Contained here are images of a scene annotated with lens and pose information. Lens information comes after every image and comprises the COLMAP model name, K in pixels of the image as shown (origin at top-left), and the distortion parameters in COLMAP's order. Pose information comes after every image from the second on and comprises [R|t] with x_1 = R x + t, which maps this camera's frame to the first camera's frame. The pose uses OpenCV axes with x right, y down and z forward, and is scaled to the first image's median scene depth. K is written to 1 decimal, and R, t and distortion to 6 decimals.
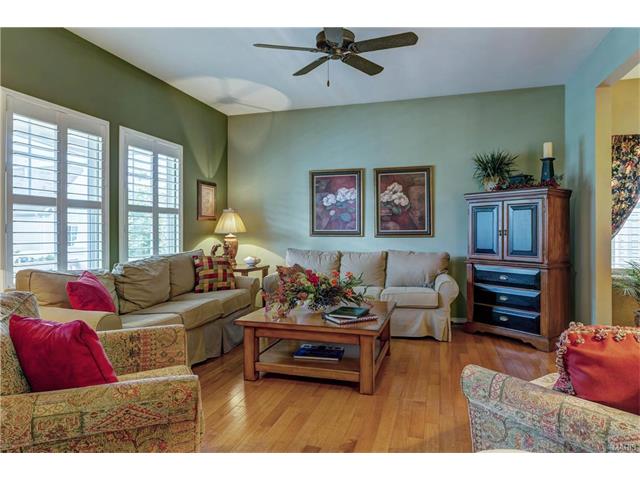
lens RADIAL K [[394.3, 0, 317.7], [0, 394.3, 233.9], [0, 0, 1]] dist [0.000007, -0.004144]
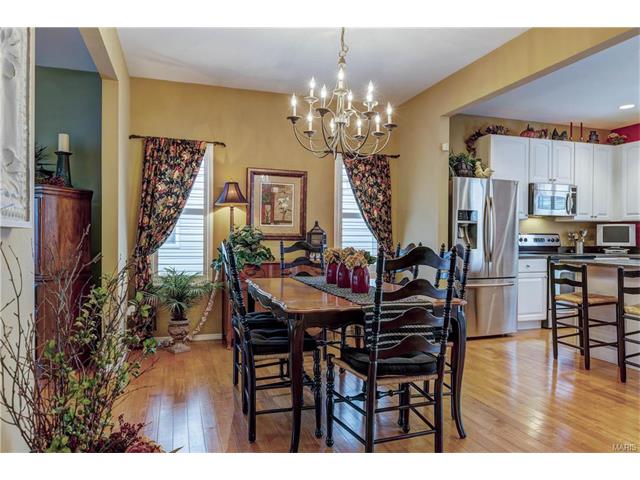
lens RADIAL K [[440.0, 0, 321.5], [0, 440.0, 242.4], [0, 0, 1]] dist [0.002688, -0.009178]
pose [[0.812333, -0.001094, 0.583193, 0.379944], [-0.000780, 0.999995, 0.002962, 0.000966], [-0.583193, -0.002861, 0.812328, -0.082776]]
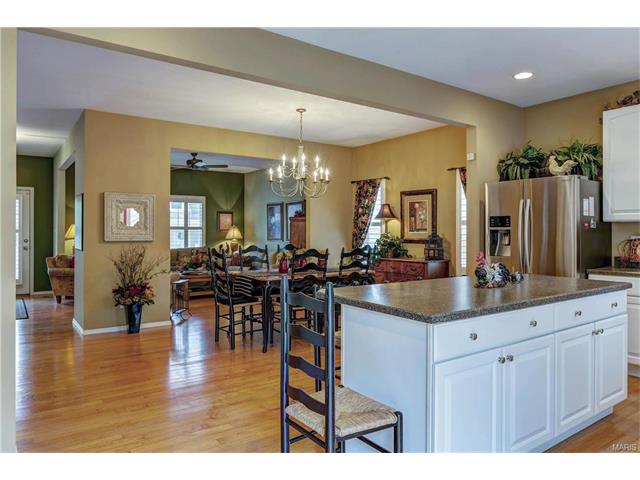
lens RADIAL K [[440.0, 0, 324.1], [0, 440.0, 234.6], [0, 0, 1]] dist [0.002688, -0.009178]
pose [[0.799211, 0.006478, -0.601016, 1.462069], [-0.009745, 0.999950, -0.002180, -0.022889], [0.600971, 0.007599, 0.799234, -0.436260]]
